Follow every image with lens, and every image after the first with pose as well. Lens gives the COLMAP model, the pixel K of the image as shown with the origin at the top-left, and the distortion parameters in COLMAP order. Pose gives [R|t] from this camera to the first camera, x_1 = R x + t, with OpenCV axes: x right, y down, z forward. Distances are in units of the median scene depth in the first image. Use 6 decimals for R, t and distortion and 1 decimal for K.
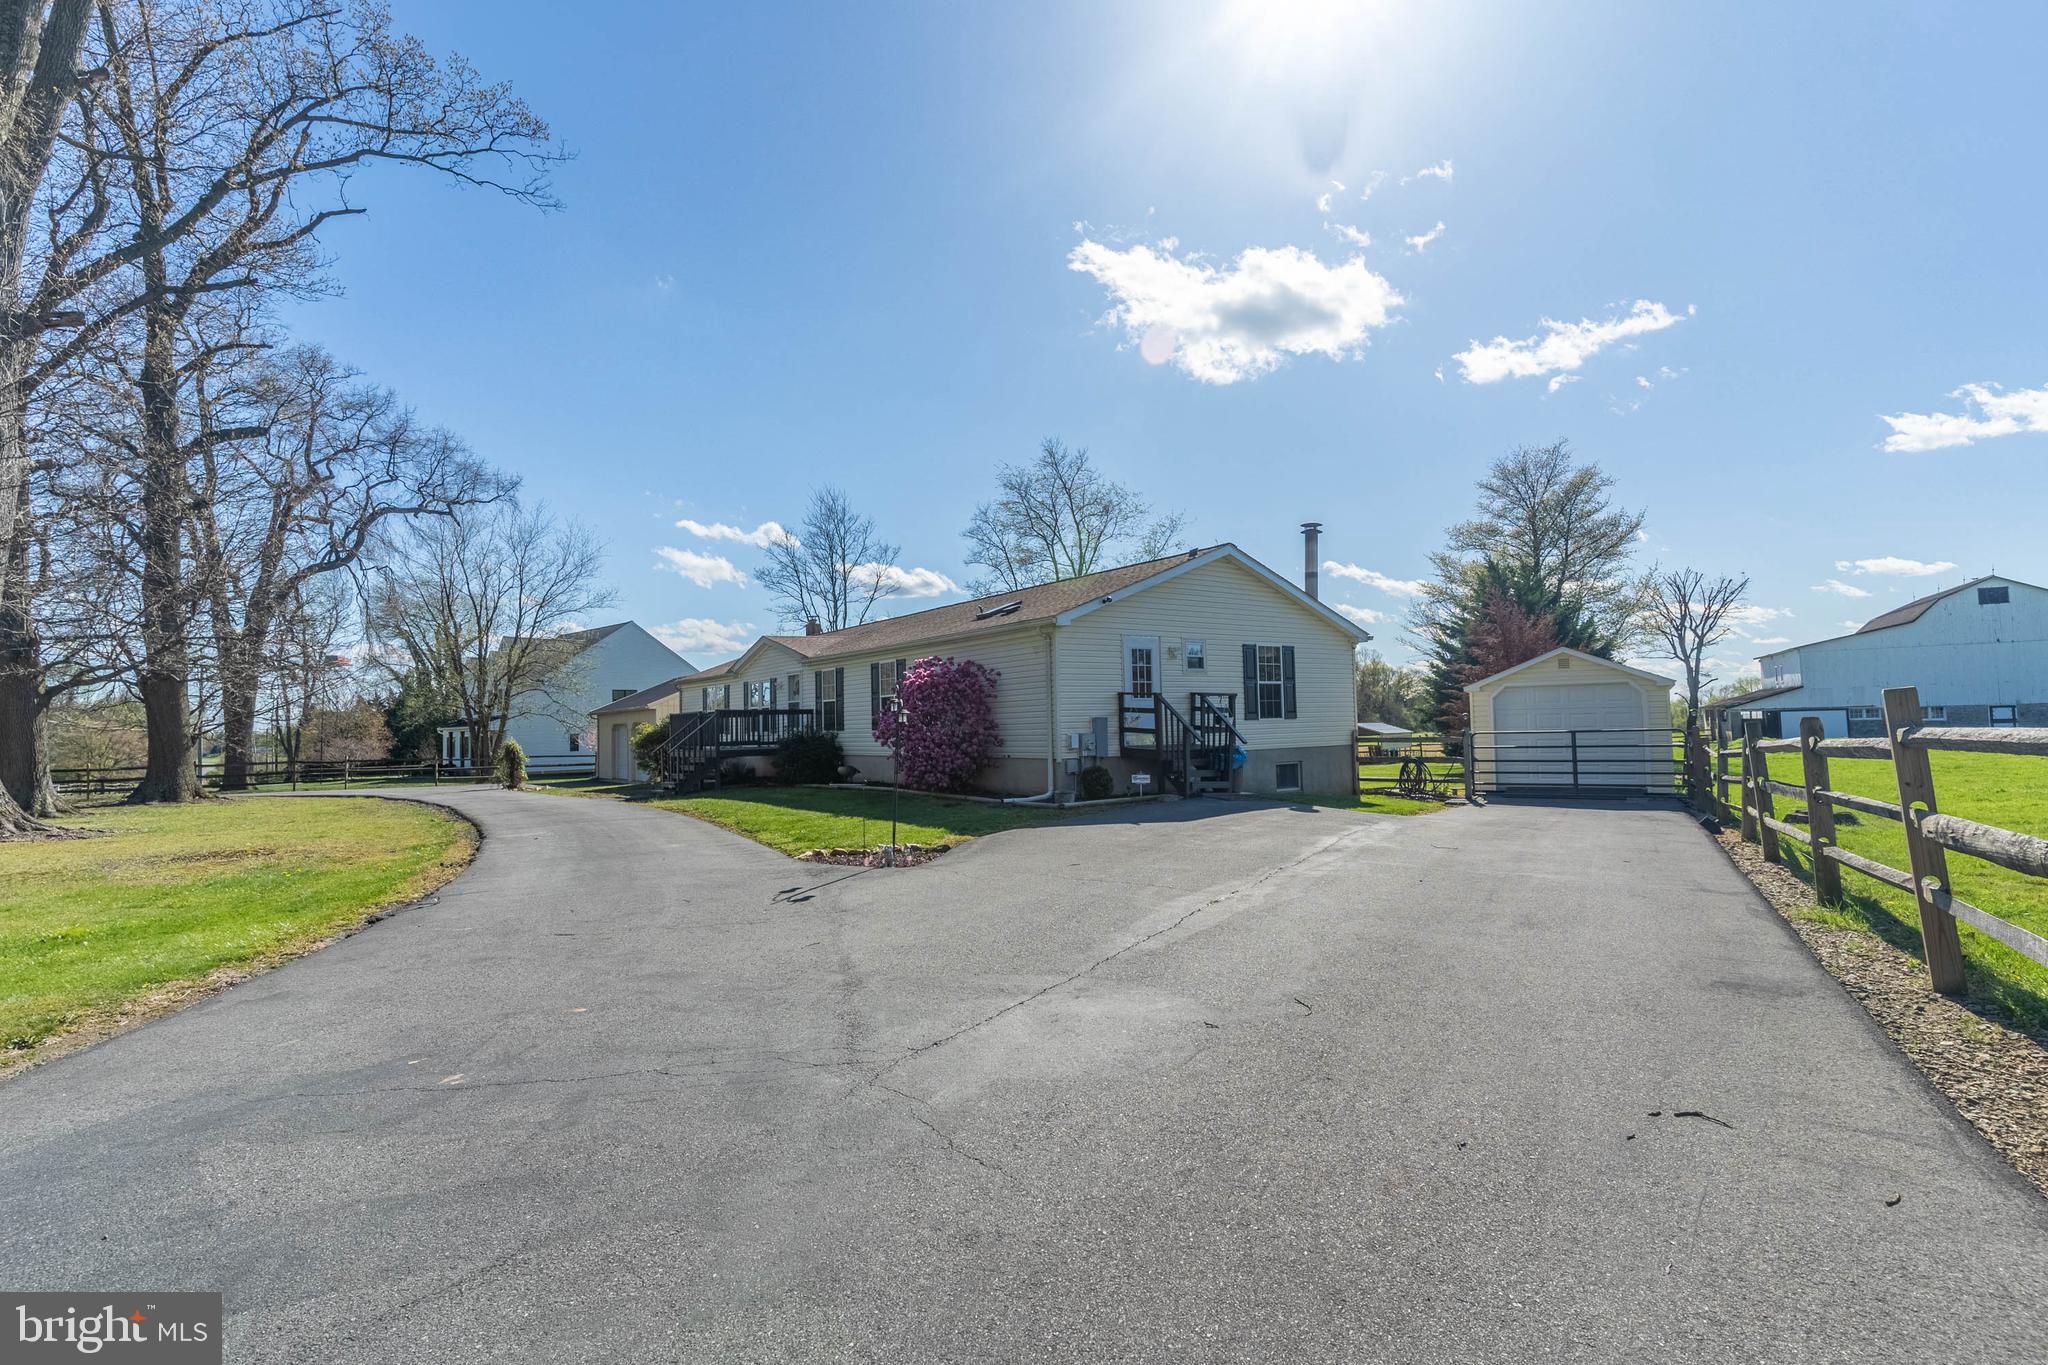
lens RADIAL K [[996.3, 0, 1026.6], [0, 996.3, 674.3], [0, 0, 1]] dist [-0.002571, 0.000211]
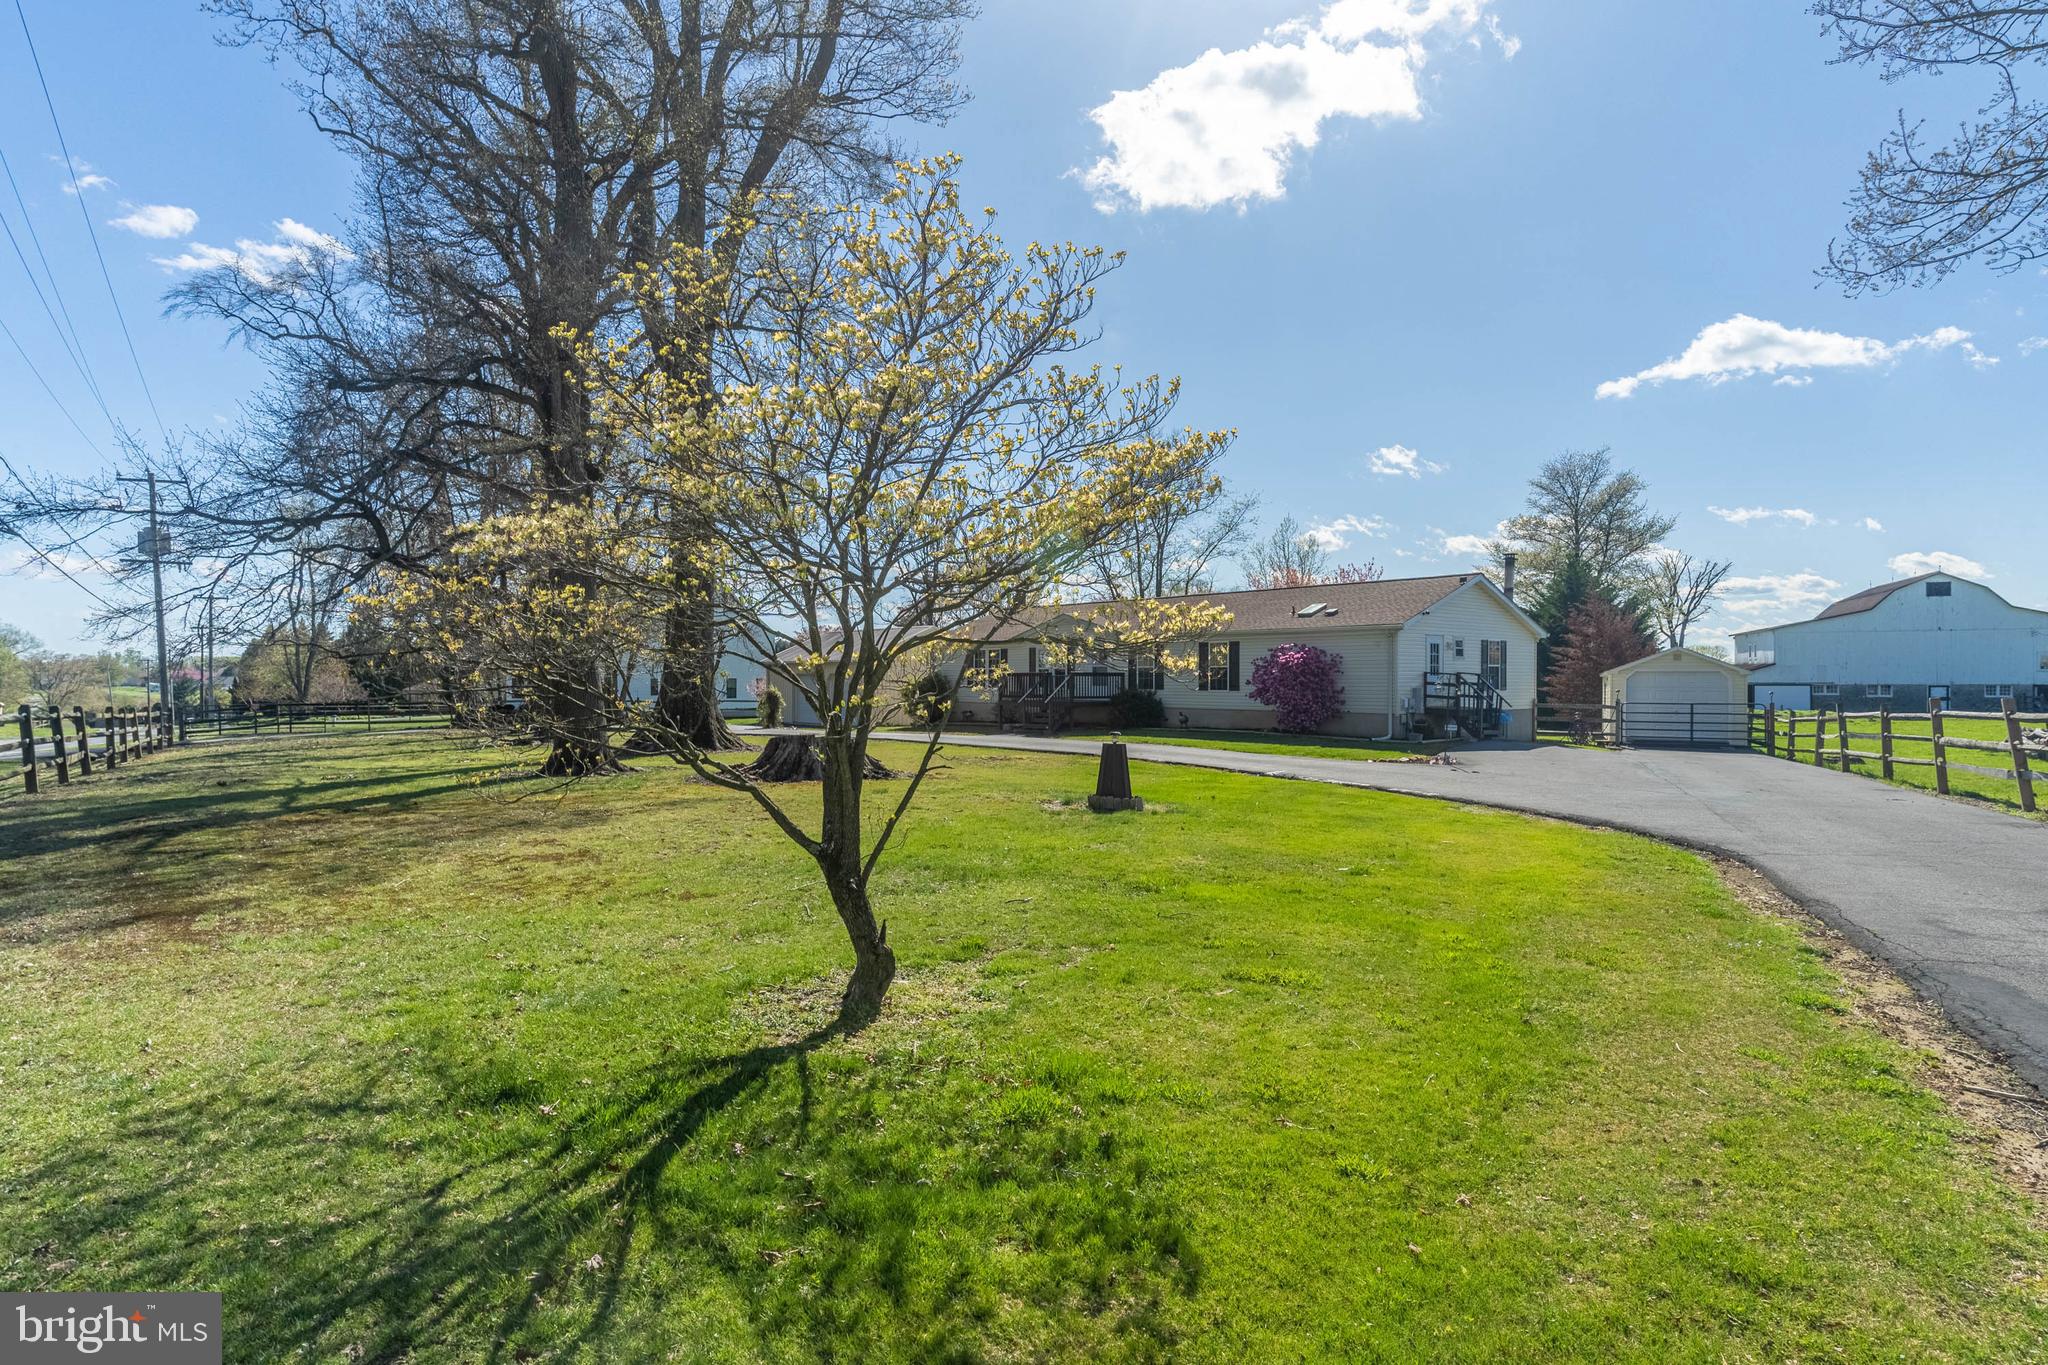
lens RADIAL K [[1106.3, 0, 1020.8], [0, 1106.3, 680.9], [0, 0, 1]] dist [-0.000146, -0.002132]
pose [[0.995922, 0.023862, 0.087003, -0.246280], [-0.028624, 0.998135, 0.053910, -0.015565], [-0.085555, -0.056181, 0.994748, -0.237592]]
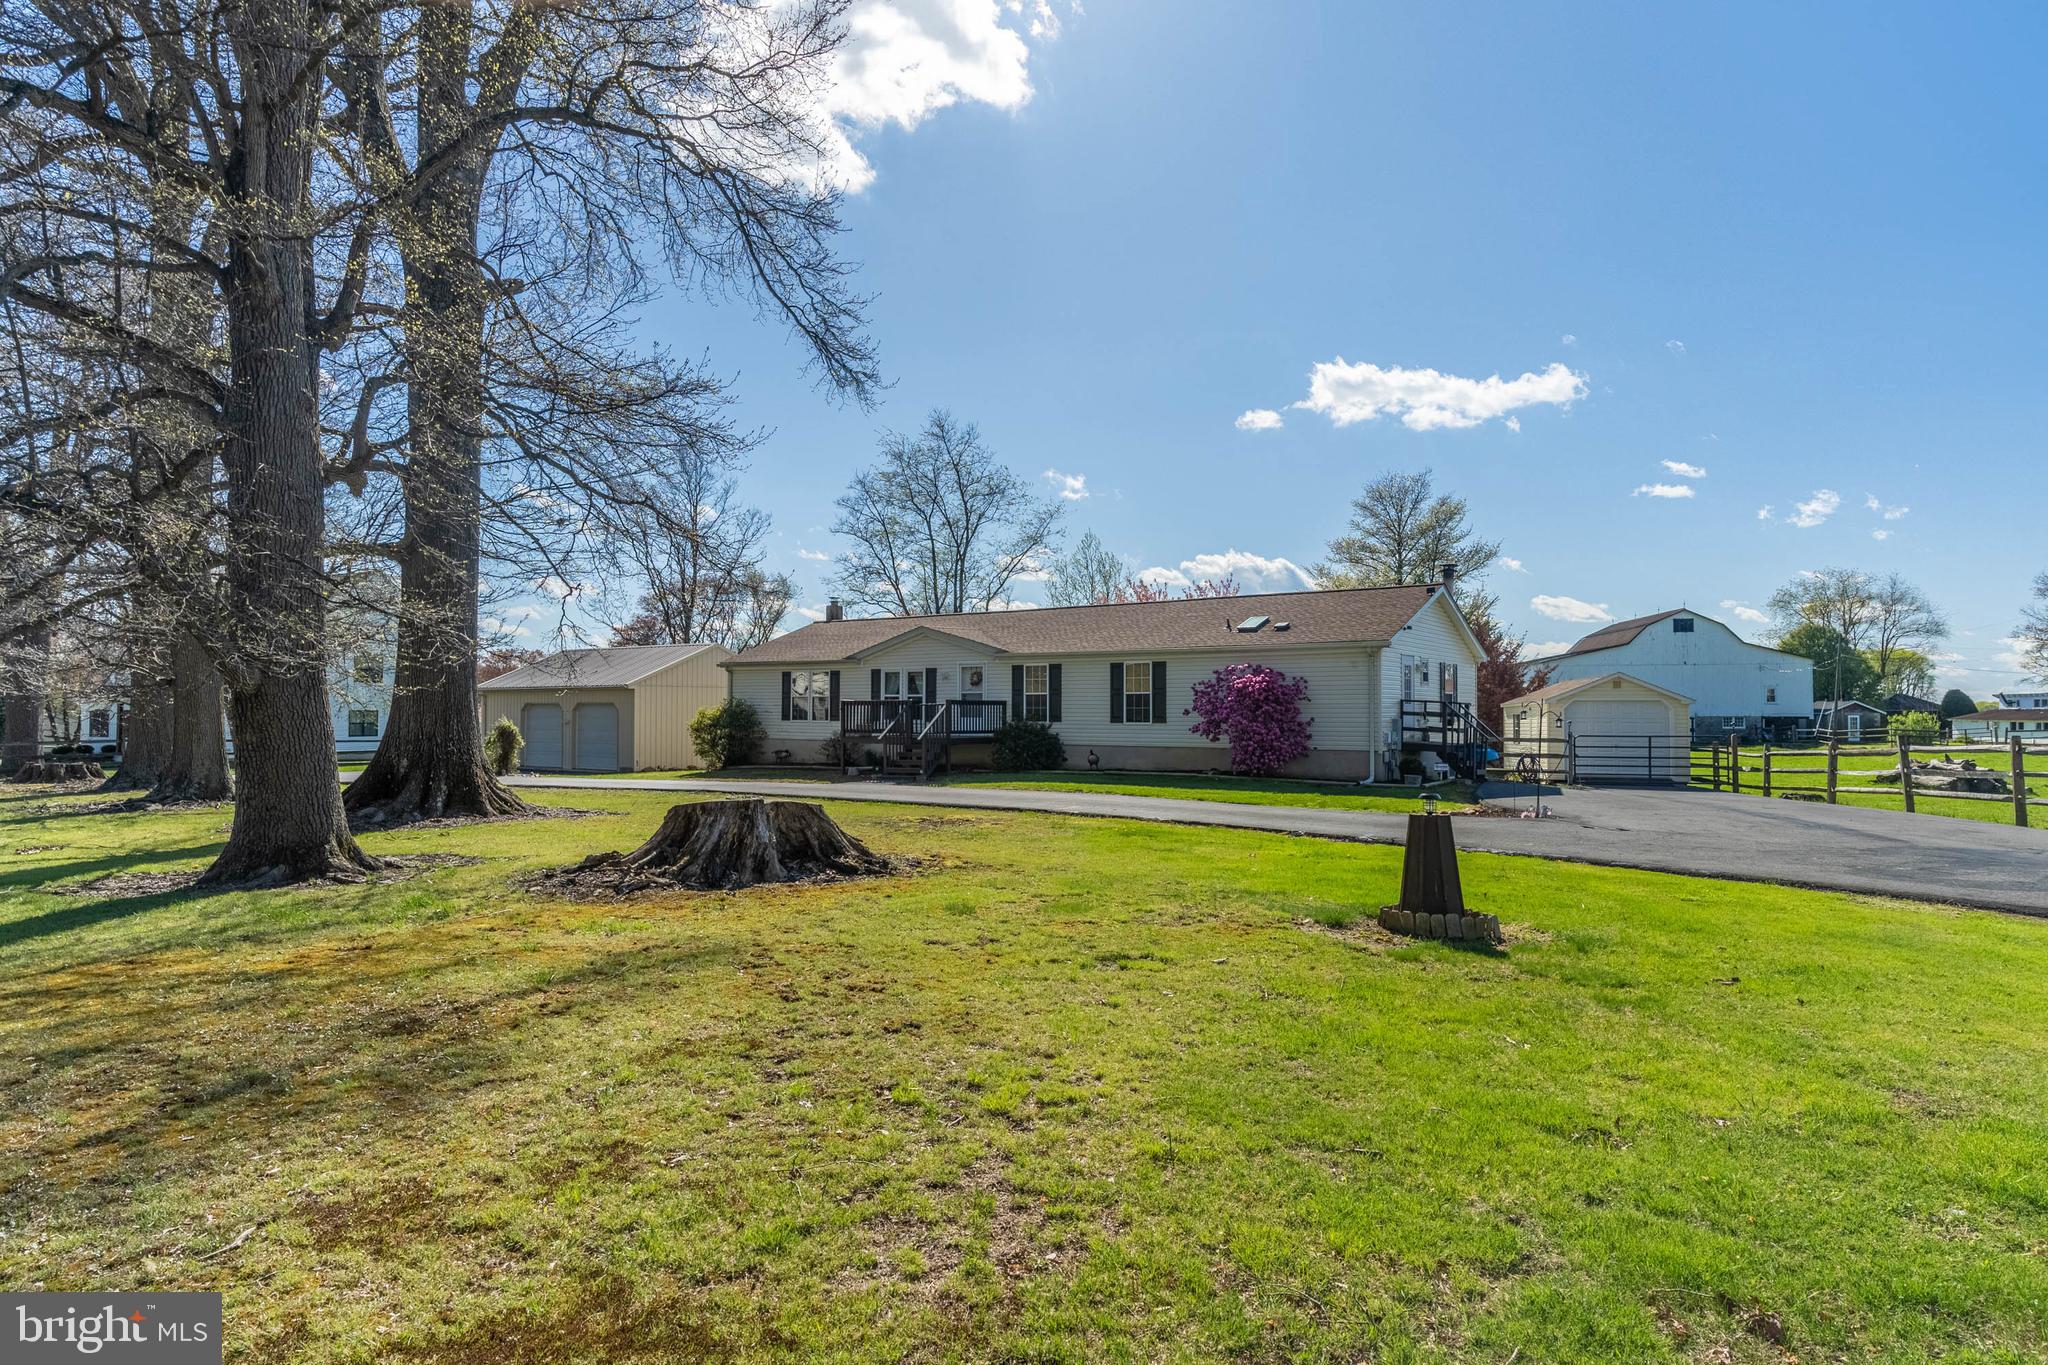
lens RADIAL K [[1168.7, 0, 1033.4], [0, 1168.7, 693.3], [0, 0, 1]] dist [-0.002405, 0.000494]
pose [[0.941700, 0.029910, 0.335121, -0.308634], [-0.041360, 0.998777, 0.027082, -0.004152], [-0.333902, -0.039364, 0.941786, -0.091675]]
